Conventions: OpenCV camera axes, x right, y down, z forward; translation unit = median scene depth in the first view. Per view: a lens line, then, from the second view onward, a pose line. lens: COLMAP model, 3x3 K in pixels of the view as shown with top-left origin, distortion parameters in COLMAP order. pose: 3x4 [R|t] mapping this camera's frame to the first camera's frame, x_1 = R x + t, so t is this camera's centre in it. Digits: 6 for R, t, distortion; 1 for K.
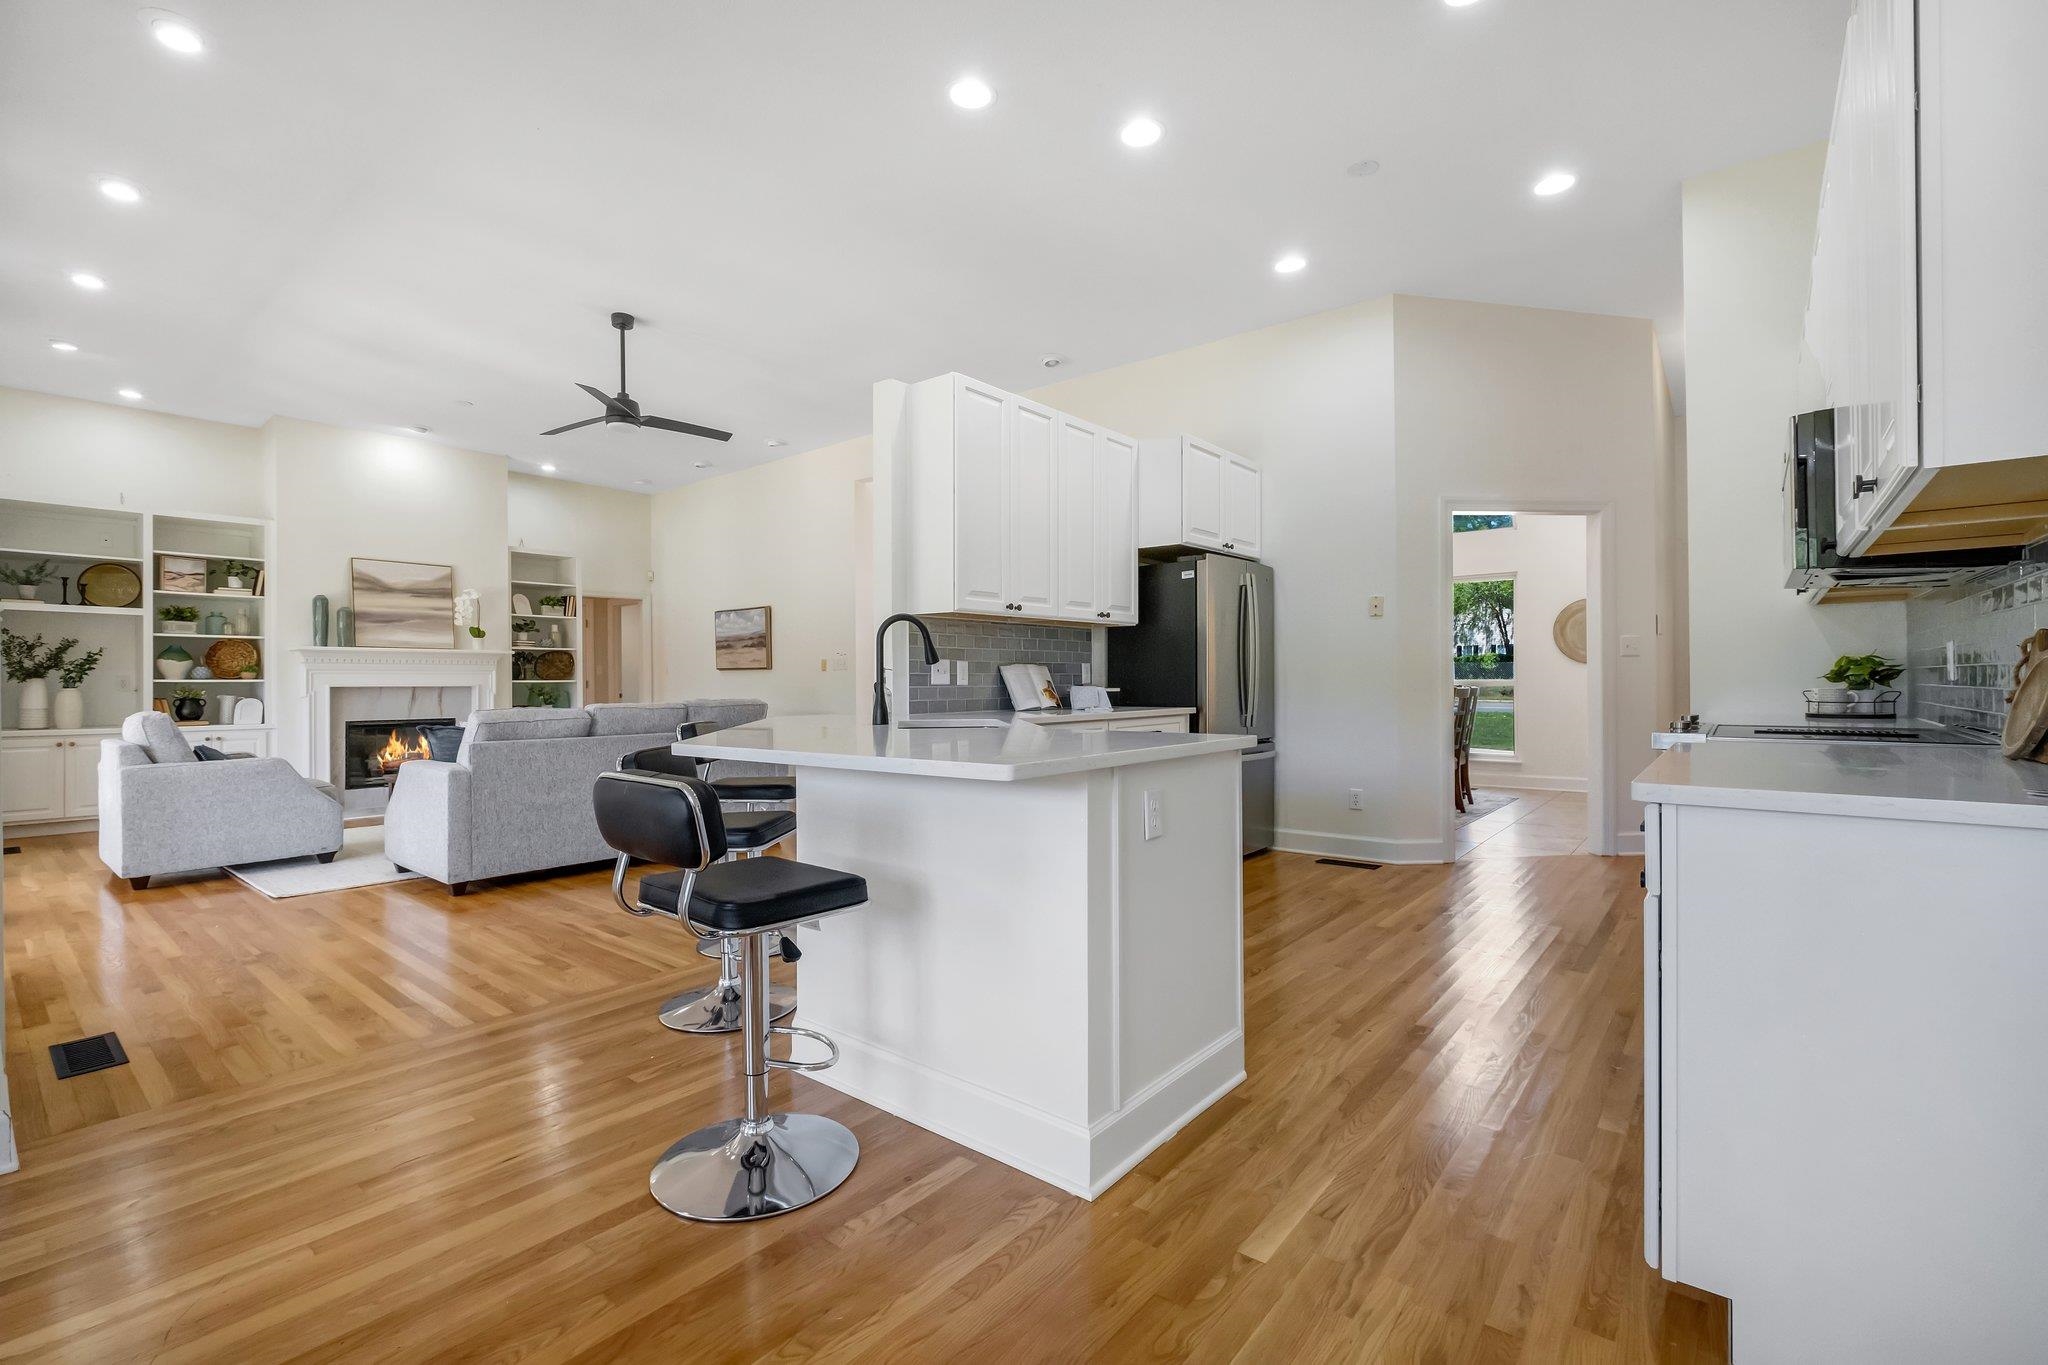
lens RADIAL K [[908.4, 0, 1014.1], [0, 908.4, 684.6], [0, 0, 1]] dist [-0.004450, -0.000108]
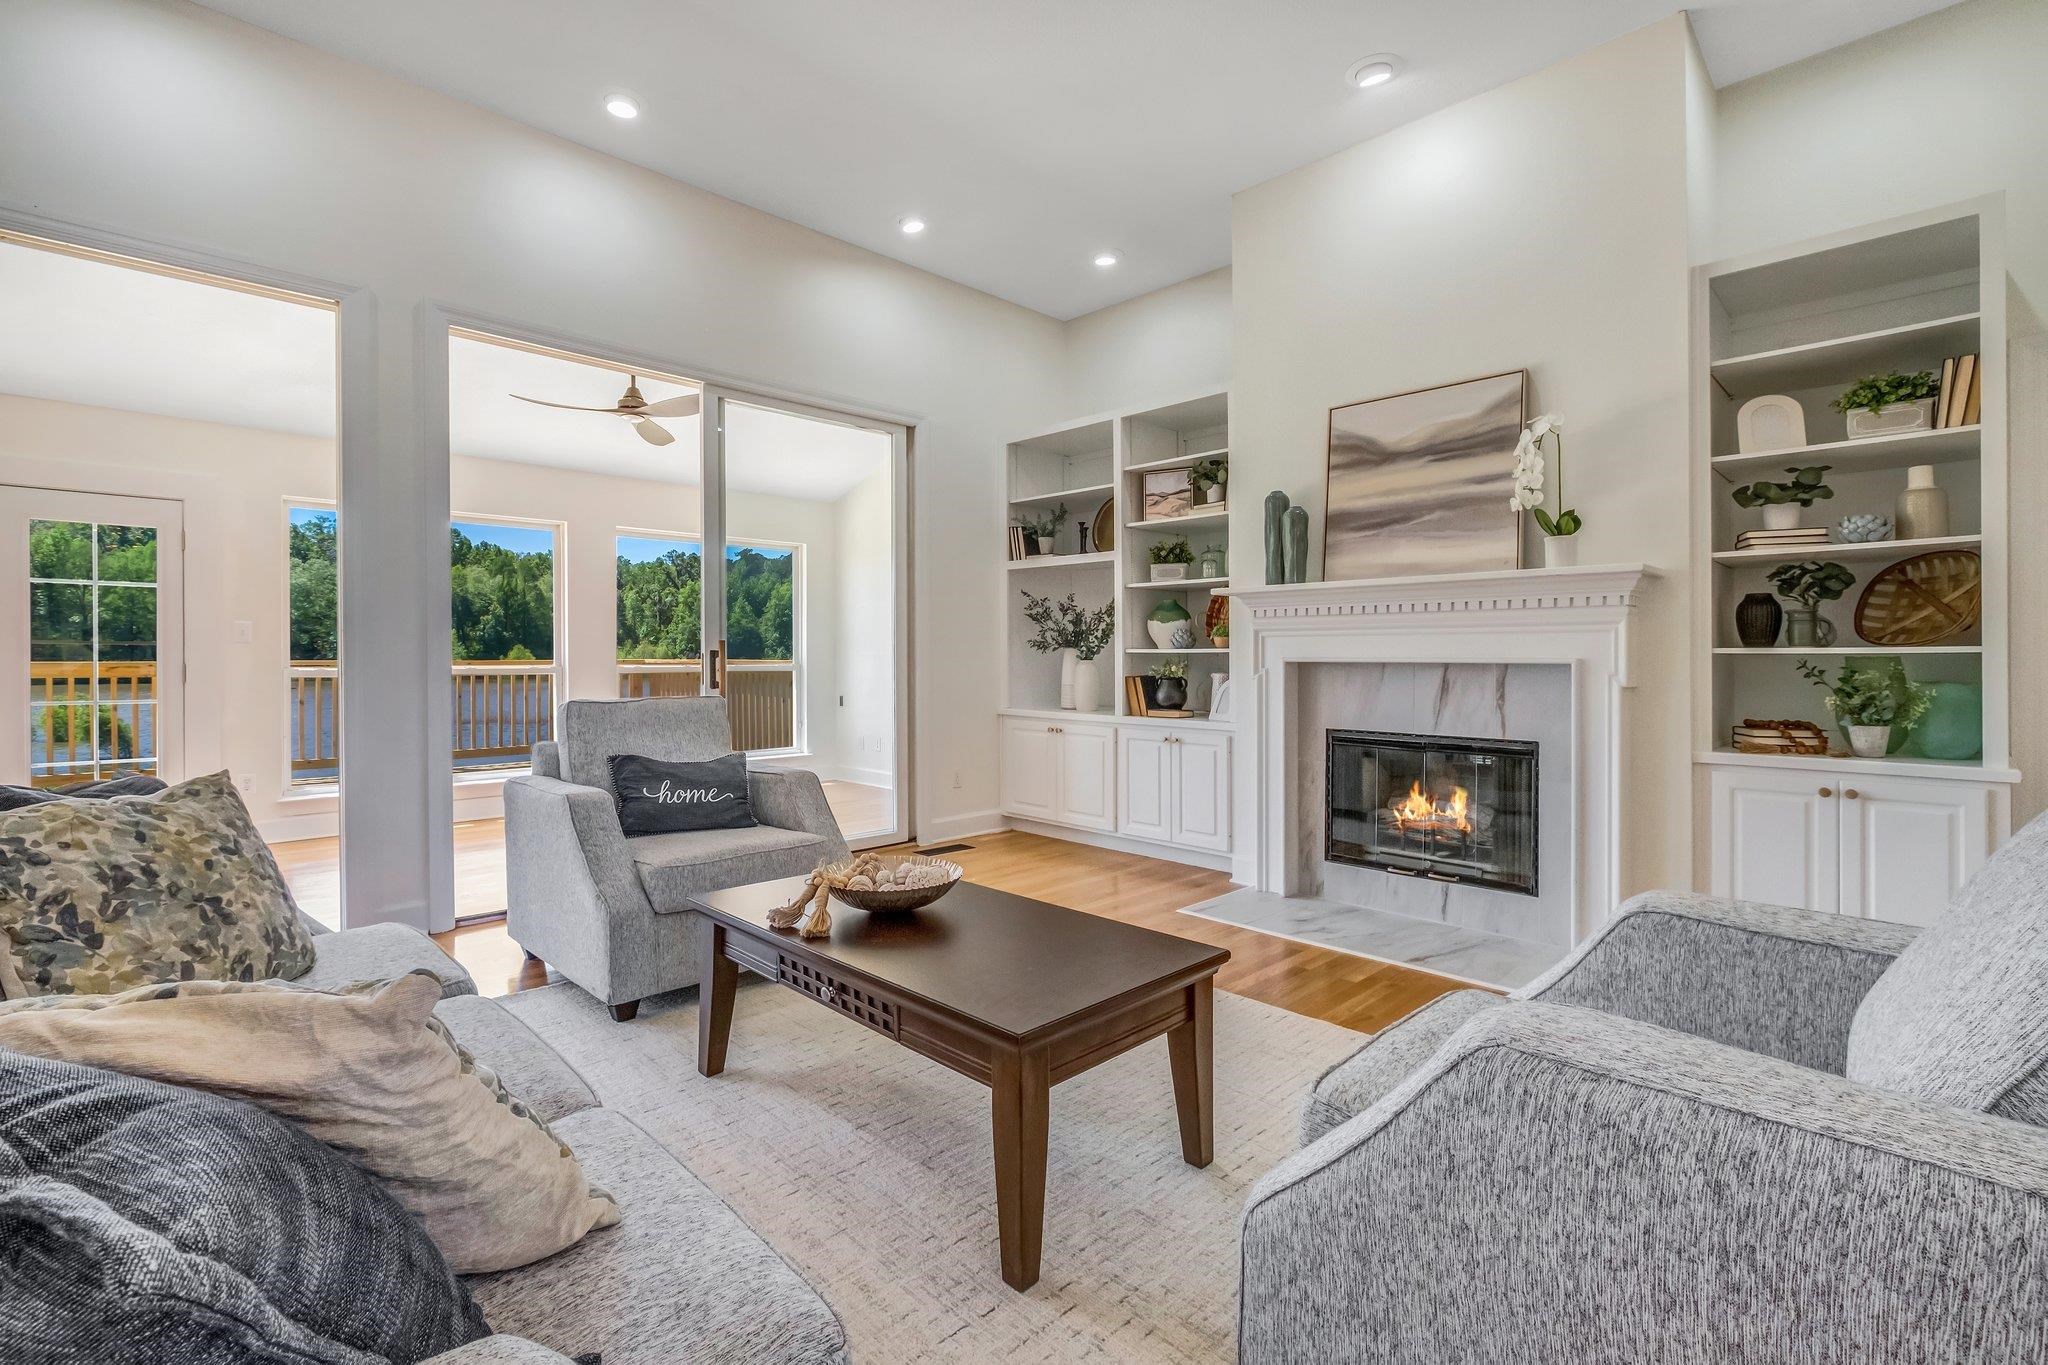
lens RADIAL K [[908.4, 0, 1007.8], [0, 908.4, 665.3], [0, 0, 1]] dist [-0.004450, -0.000108]
pose [[-0.096589, 0.013761, -0.995229, -0.234231], [-0.002727, 0.999897, 0.014090, -0.002894], [0.995321, 0.004075, -0.096542, 0.990468]]
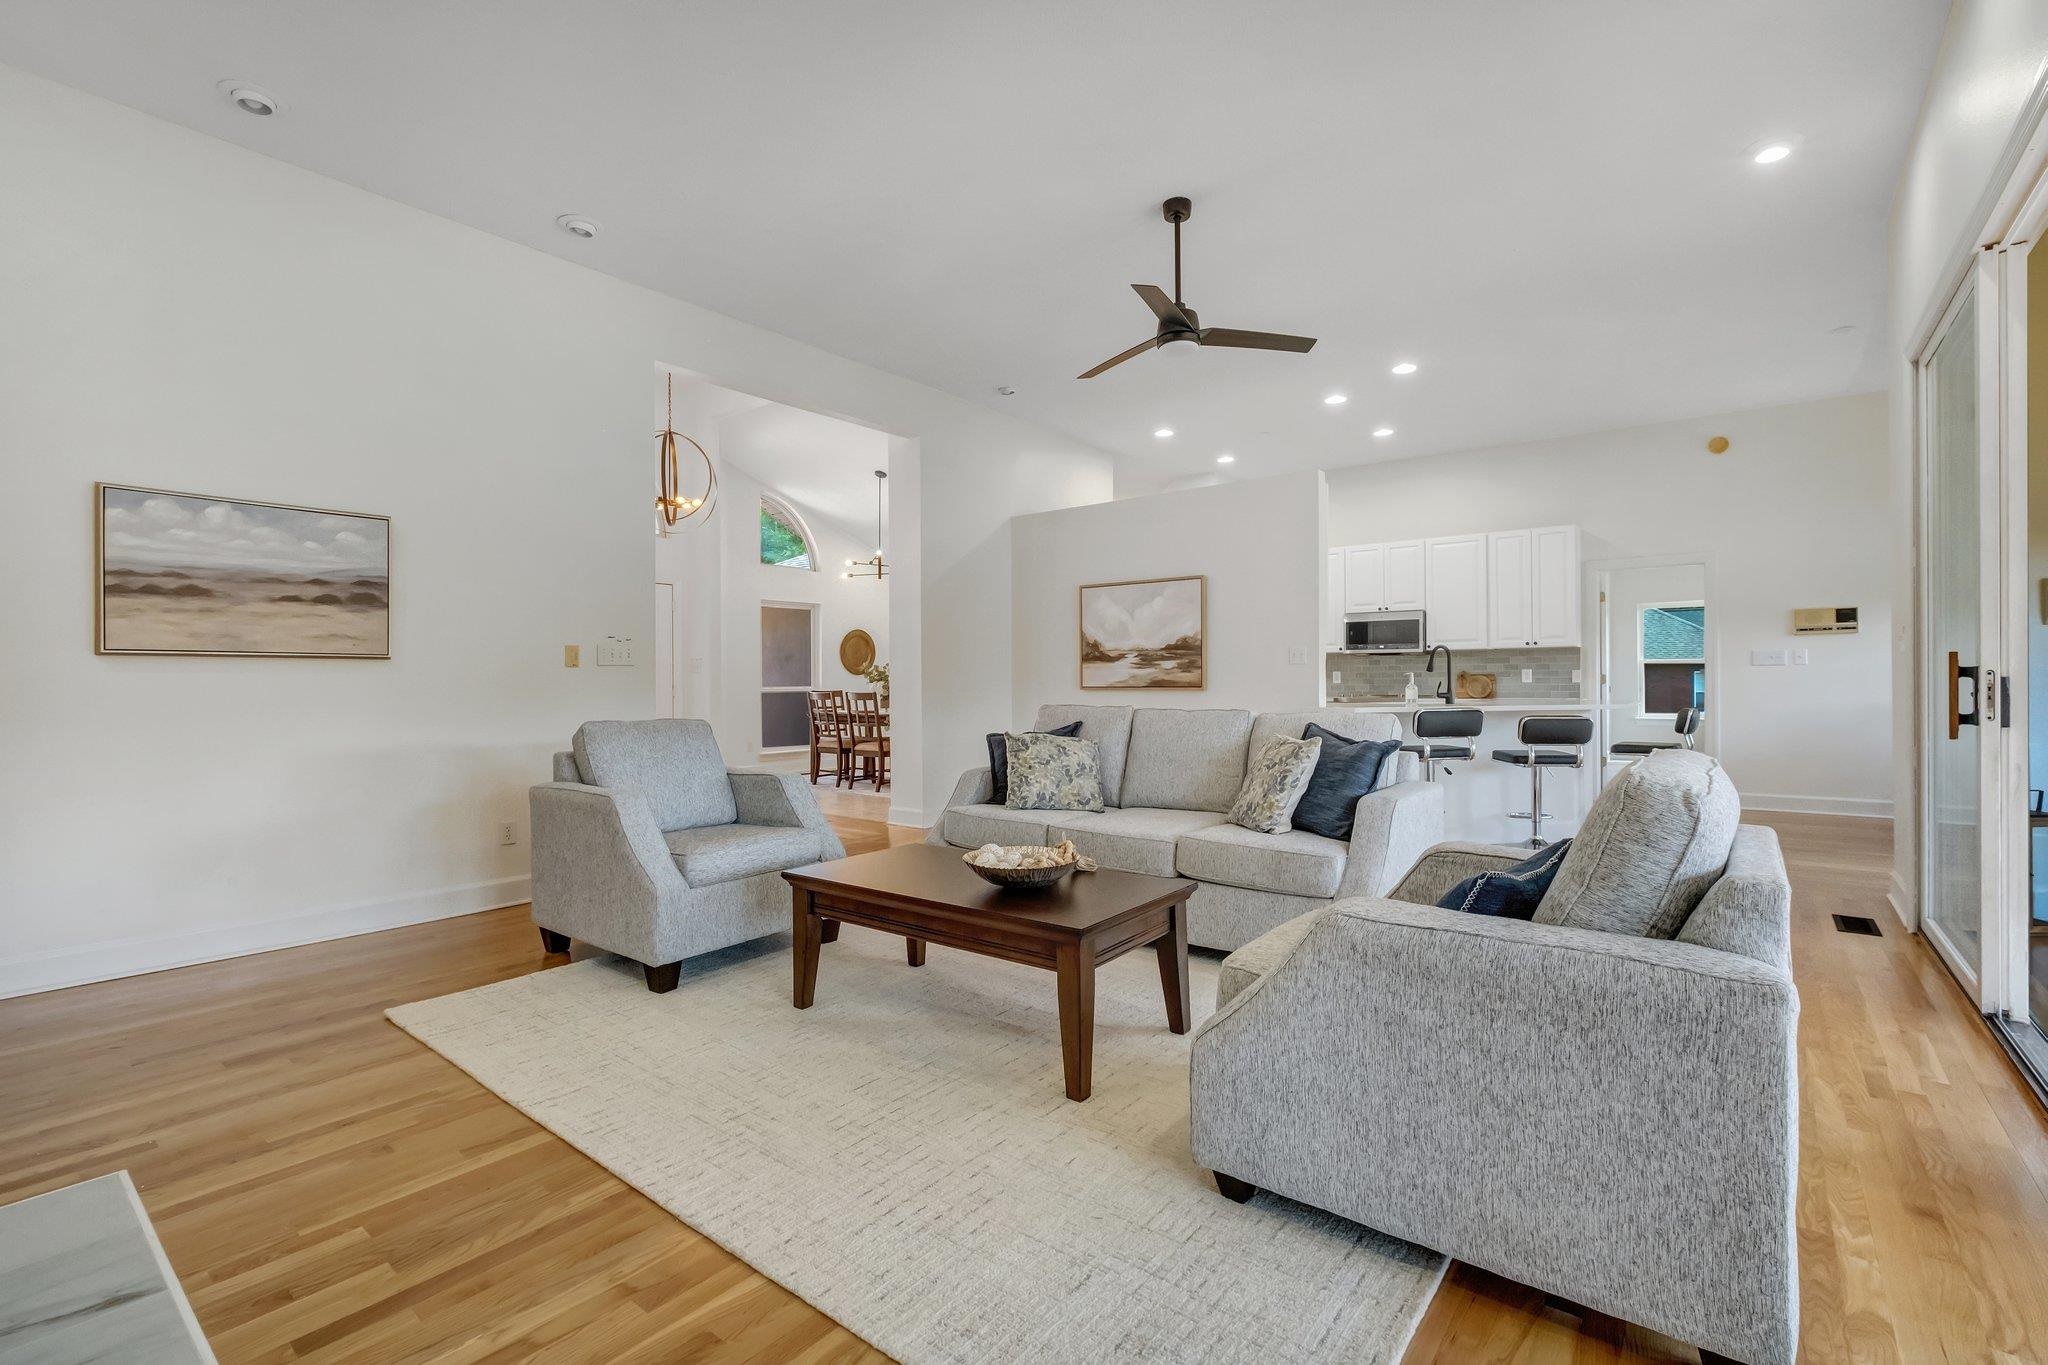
lens RADIAL K [[908.4, 0, 1003.4], [0, 908.4, 682.0], [0, 0, 1]] dist [-0.004450, -0.000108]
pose [[-0.017676, 0.005205, 0.999830, -0.947577], [0.010226, 0.999935, -0.005025, -0.001103], [-0.999791, 0.010135, -0.017728, 0.938033]]
